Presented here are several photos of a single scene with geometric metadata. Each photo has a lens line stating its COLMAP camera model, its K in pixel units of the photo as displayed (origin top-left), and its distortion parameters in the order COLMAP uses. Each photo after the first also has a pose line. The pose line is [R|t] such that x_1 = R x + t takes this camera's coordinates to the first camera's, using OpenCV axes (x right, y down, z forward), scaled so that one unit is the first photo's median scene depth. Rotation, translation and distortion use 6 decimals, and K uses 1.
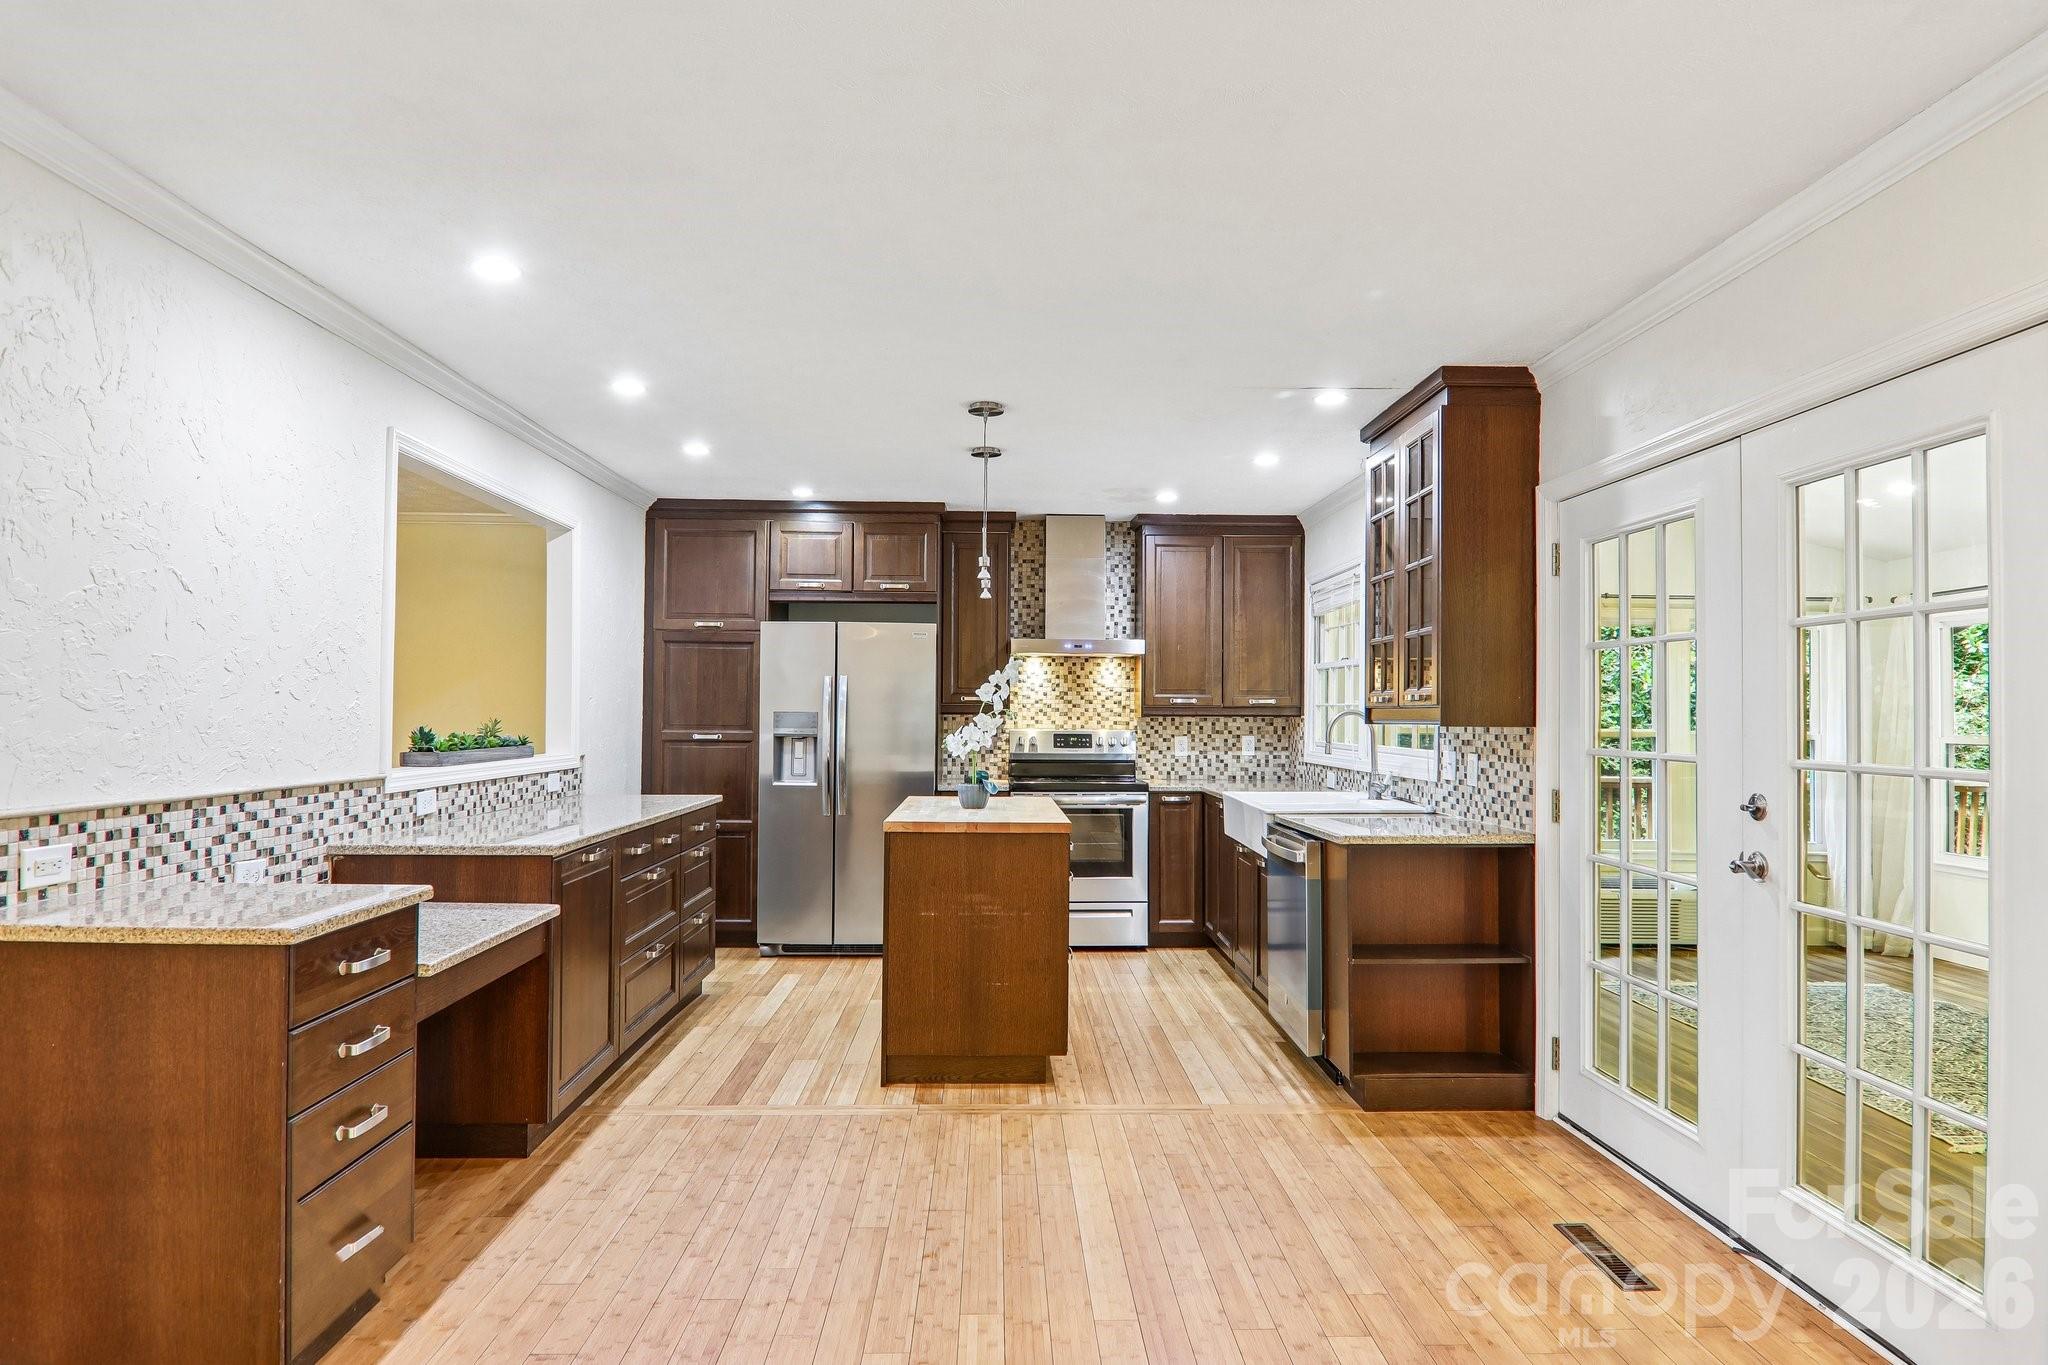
lens RADIAL K [[1144.2, 0, 1024.7], [0, 1144.2, 697.2], [0, 0, 1]] dist [-0.000894, -0.016092]
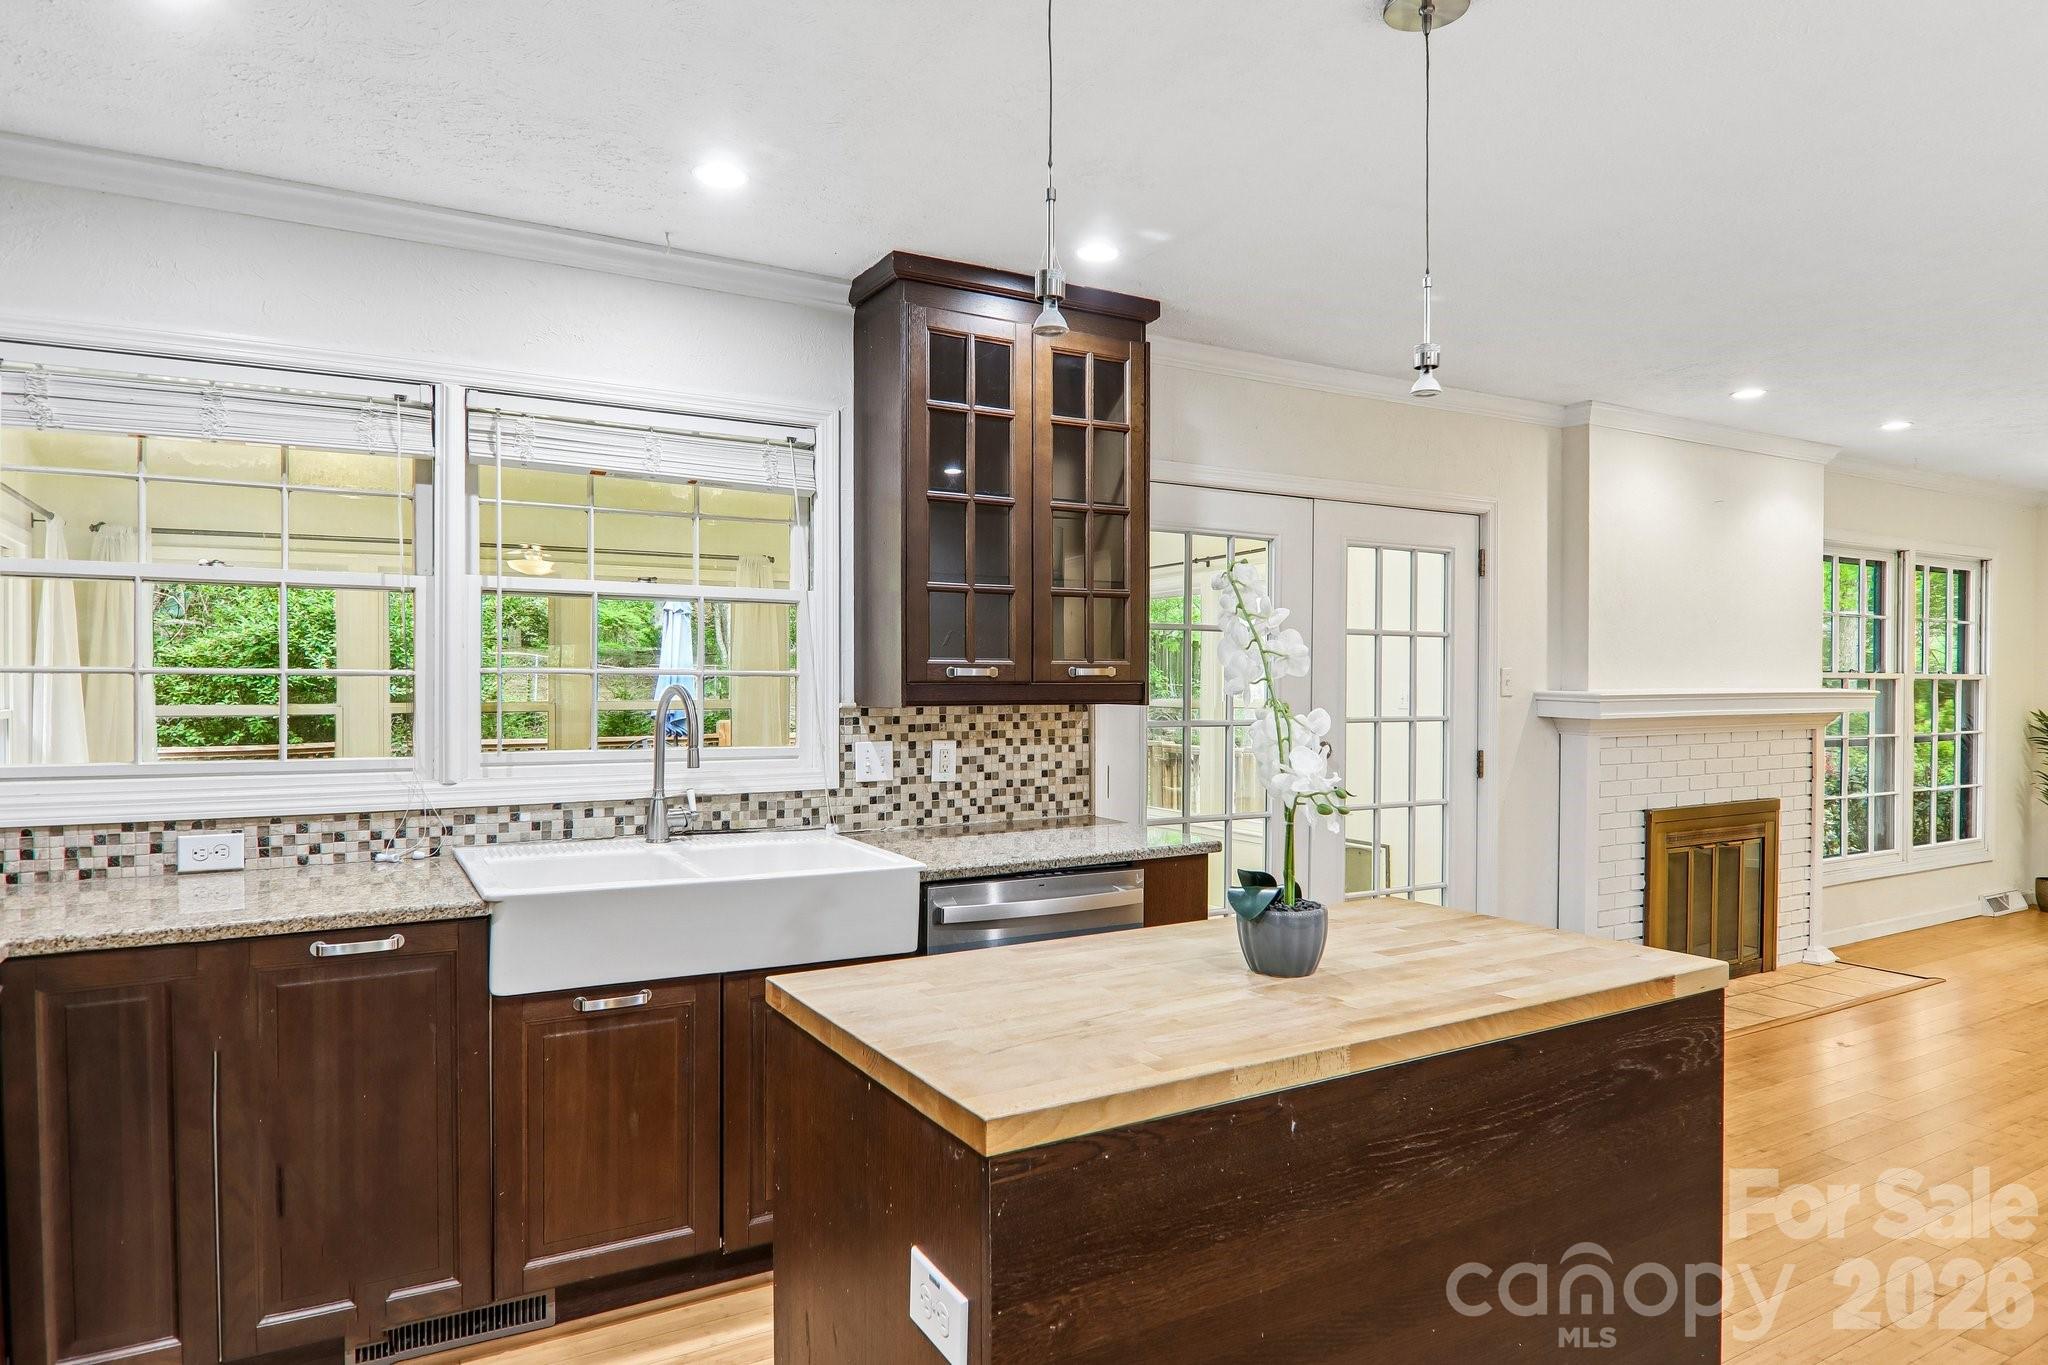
lens RADIAL K [[1220.0, 0, 1024.2], [0, 1220.0, 687.1], [0, 0, 1]] dist [0.001023, -0.019032]
pose [[-0.479350, -0.013917, 0.877514, -0.257600], [-0.018094, 0.999818, 0.005972, 0.004450], [-0.877437, -0.013015, -0.479515, 0.939042]]
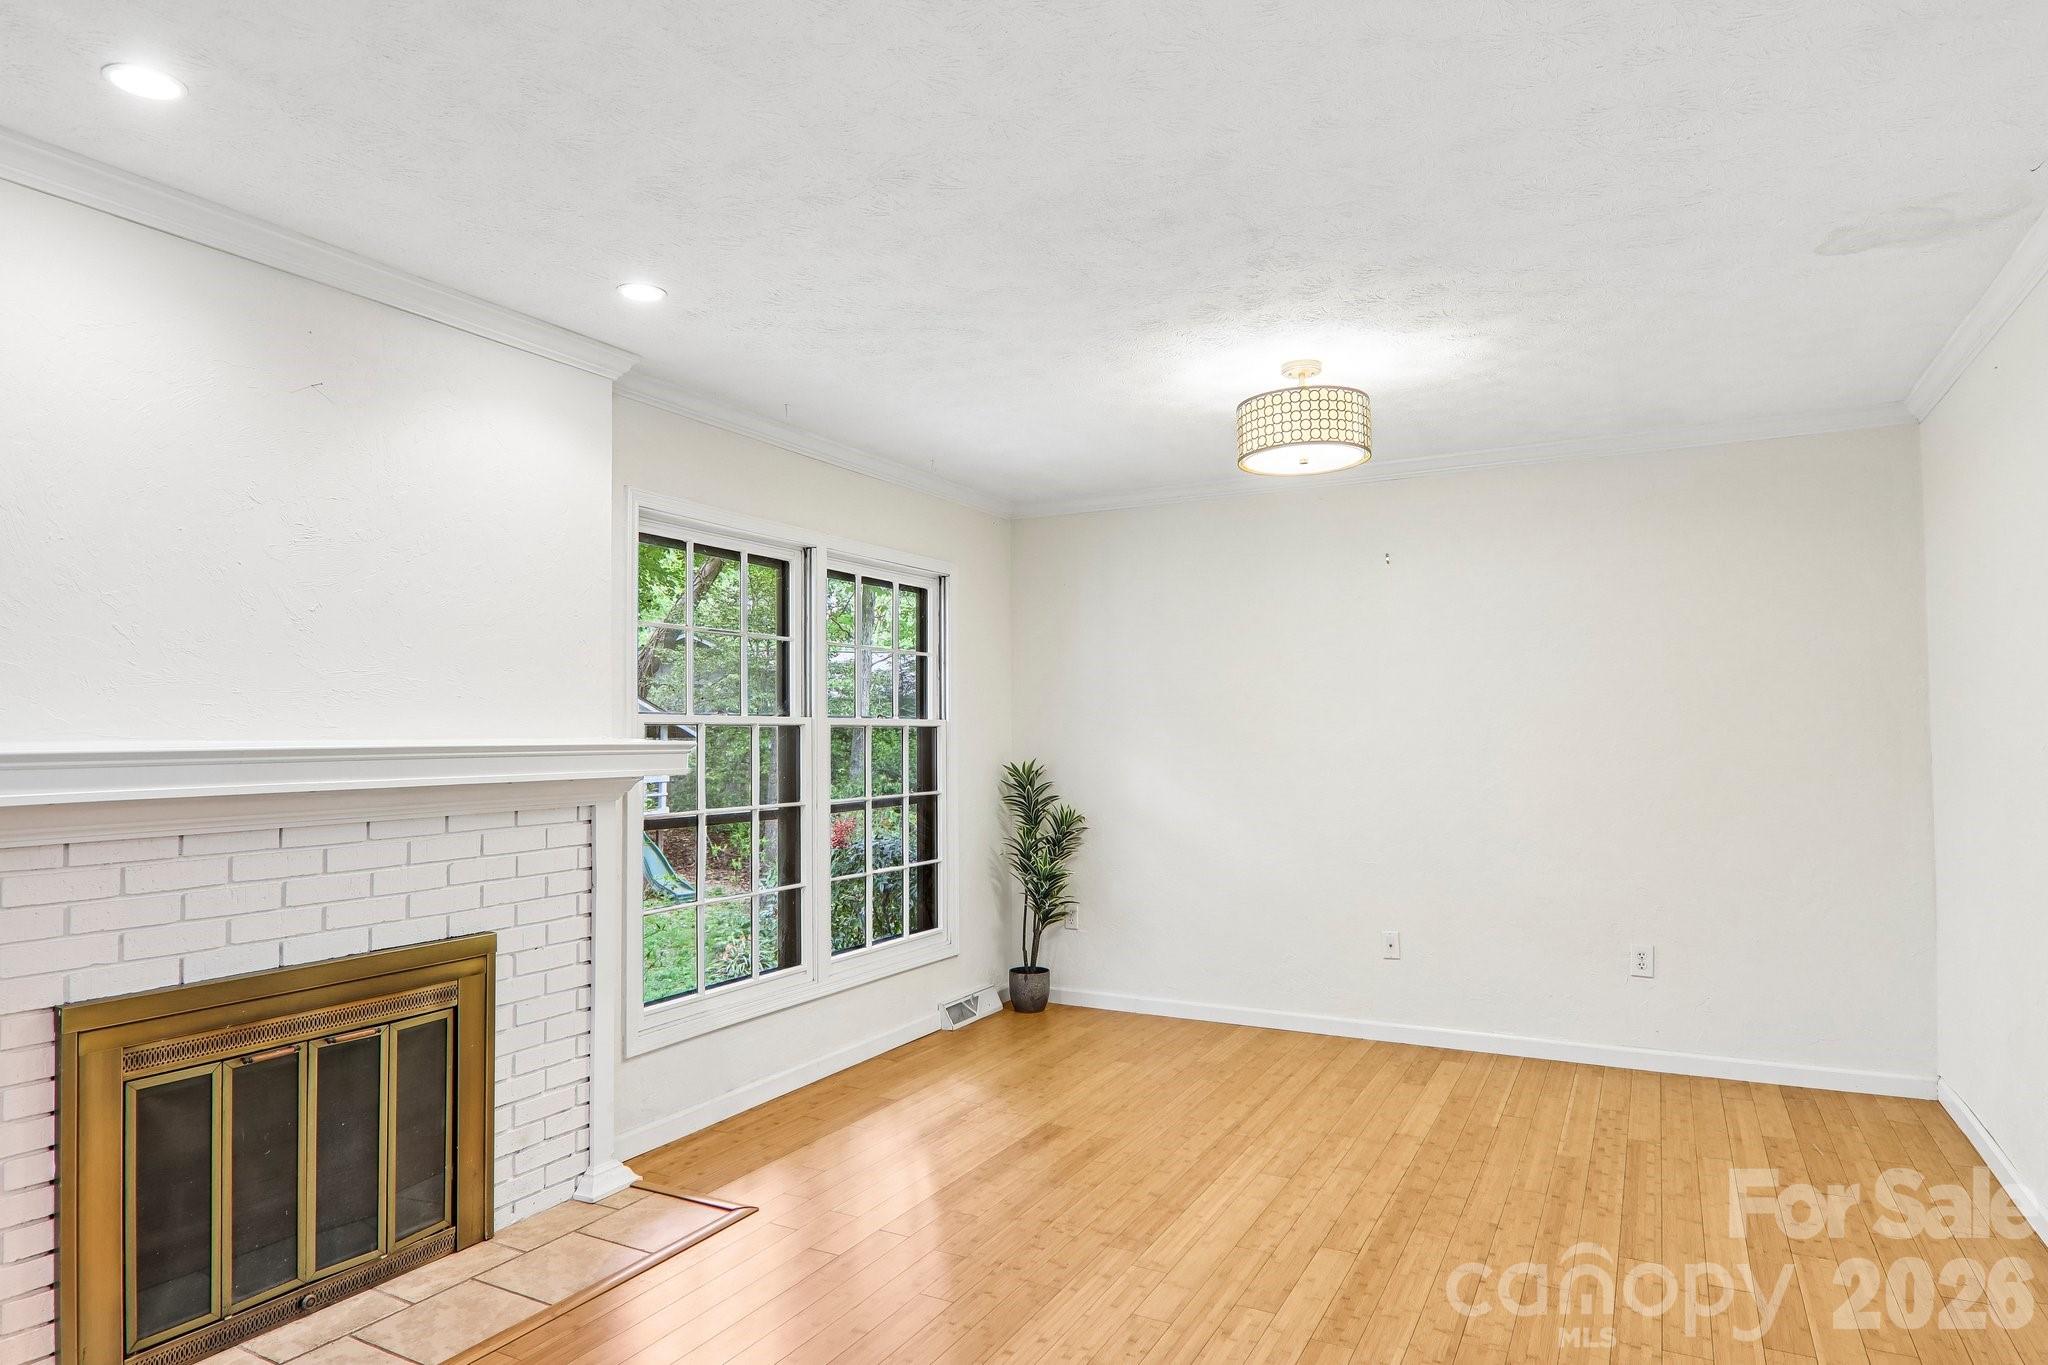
lens RADIAL K [[1169.0, 0, 1013.9], [0, 1169.0, 697.4], [0, 0, 1]] dist [0.000149, -0.019500]
pose [[-0.863879, 0.016990, 0.503412, -0.175059], [-0.004649, 0.999119, -0.041699, 0.002491], [-0.503677, -0.038363, -0.863040, 0.330441]]
